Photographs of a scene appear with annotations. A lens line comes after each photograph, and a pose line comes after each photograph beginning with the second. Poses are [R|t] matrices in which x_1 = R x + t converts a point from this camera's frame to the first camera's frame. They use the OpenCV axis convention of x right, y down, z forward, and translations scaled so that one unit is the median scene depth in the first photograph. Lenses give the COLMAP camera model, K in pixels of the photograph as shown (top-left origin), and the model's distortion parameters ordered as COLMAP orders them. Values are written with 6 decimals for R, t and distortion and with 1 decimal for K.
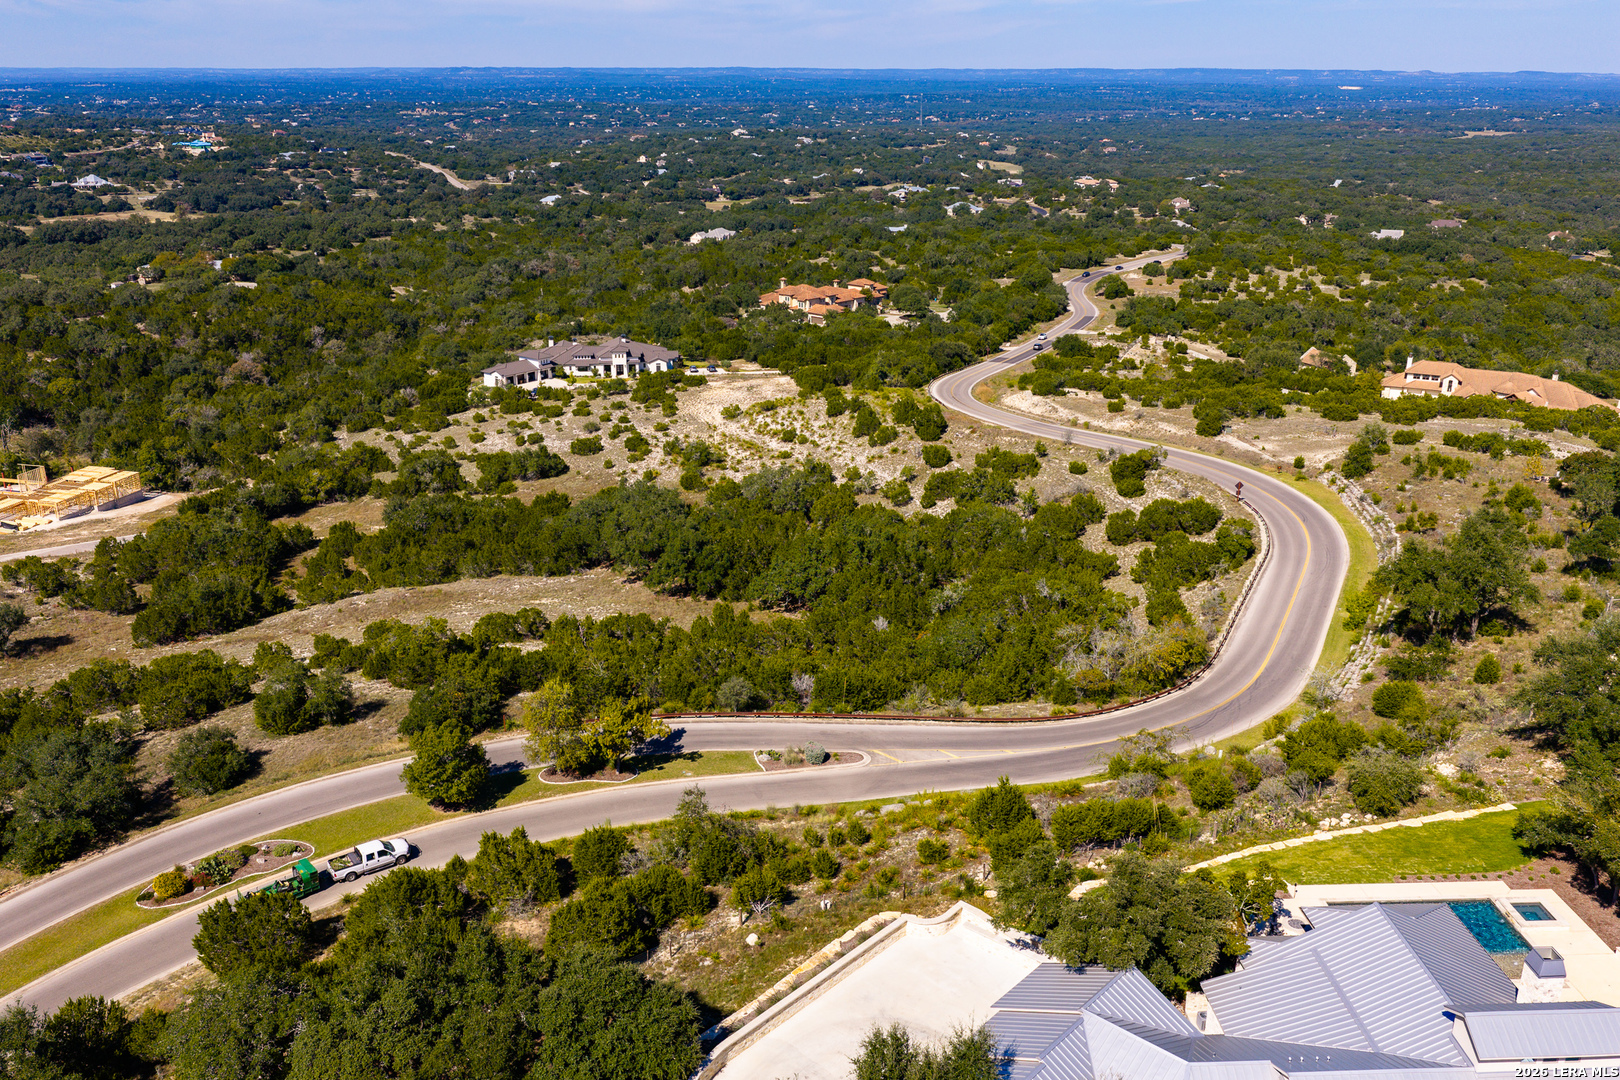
lens RADIAL K [[1333.4, 0, 810.0], [0, 1333.4, 540.0], [0, 0, 1]] dist [0.024813, -0.051277]
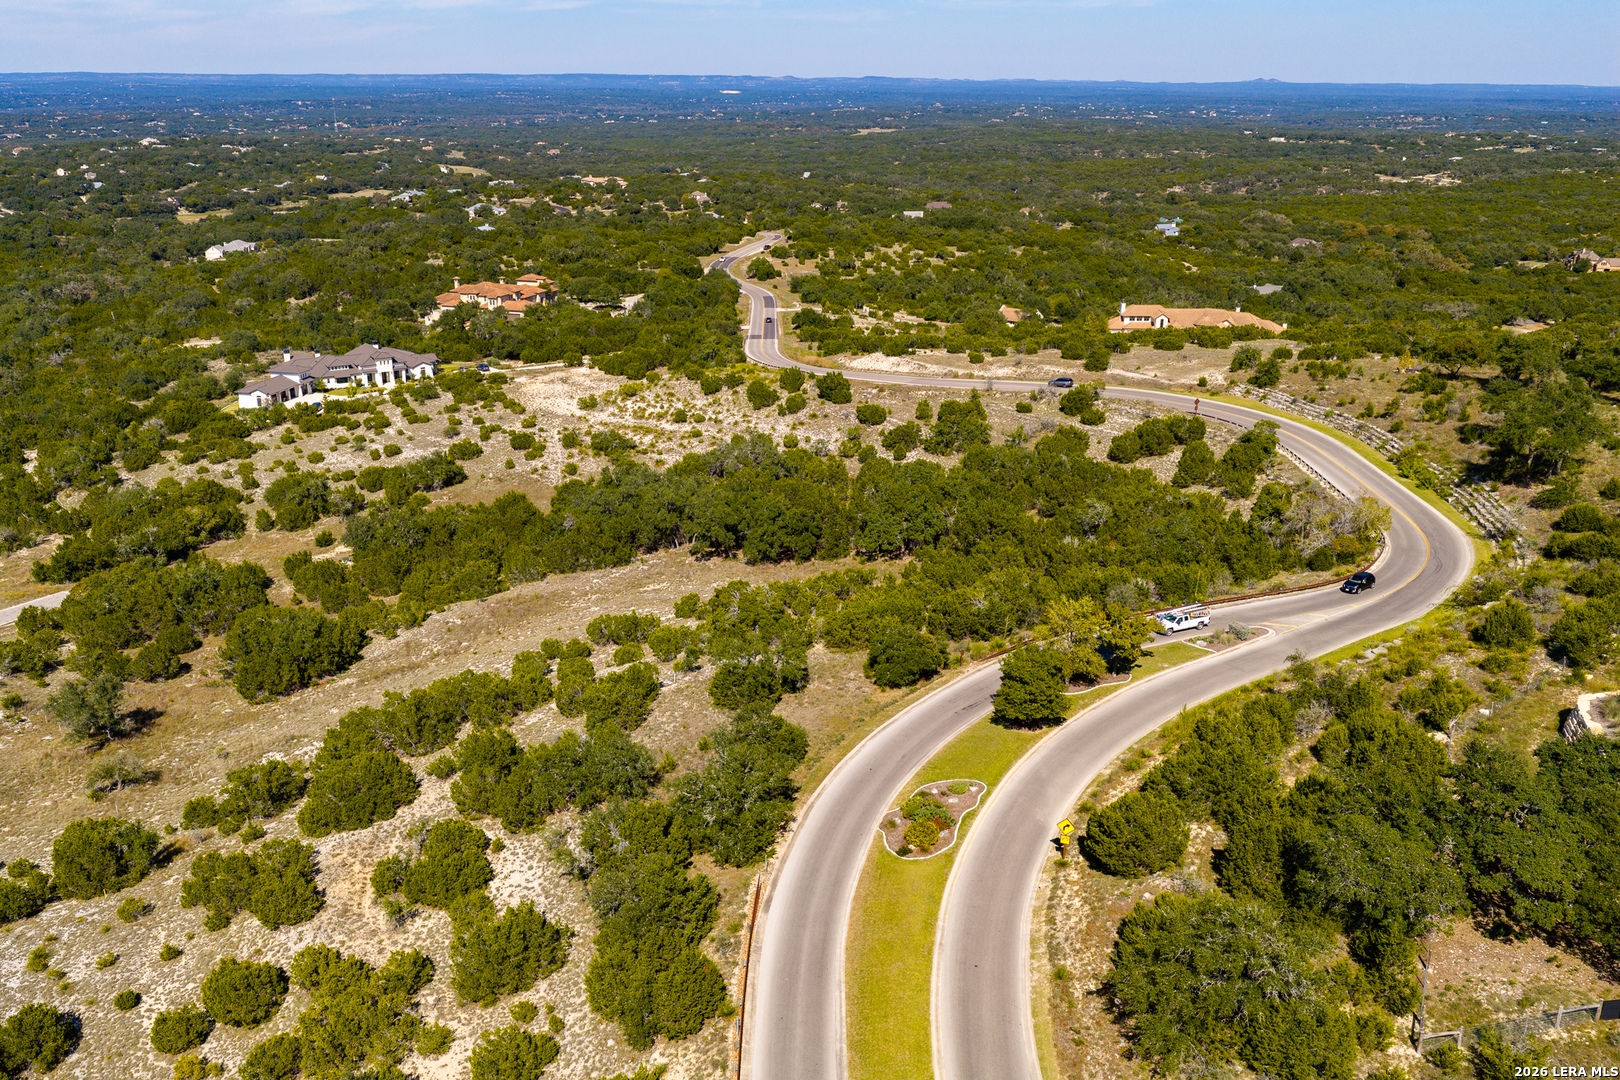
lens RADIAL K [[1333.4, 0, 810.0], [0, 1333.4, 540.0], [0, 0, 1]] dist [0.024813, -0.051277]
pose [[0.909650, -0.136525, 0.392299, -0.252672], [0.138009, 0.990126, 0.024566, 0.001857], [-0.391779, 0.031795, 0.919510, 0.035469]]
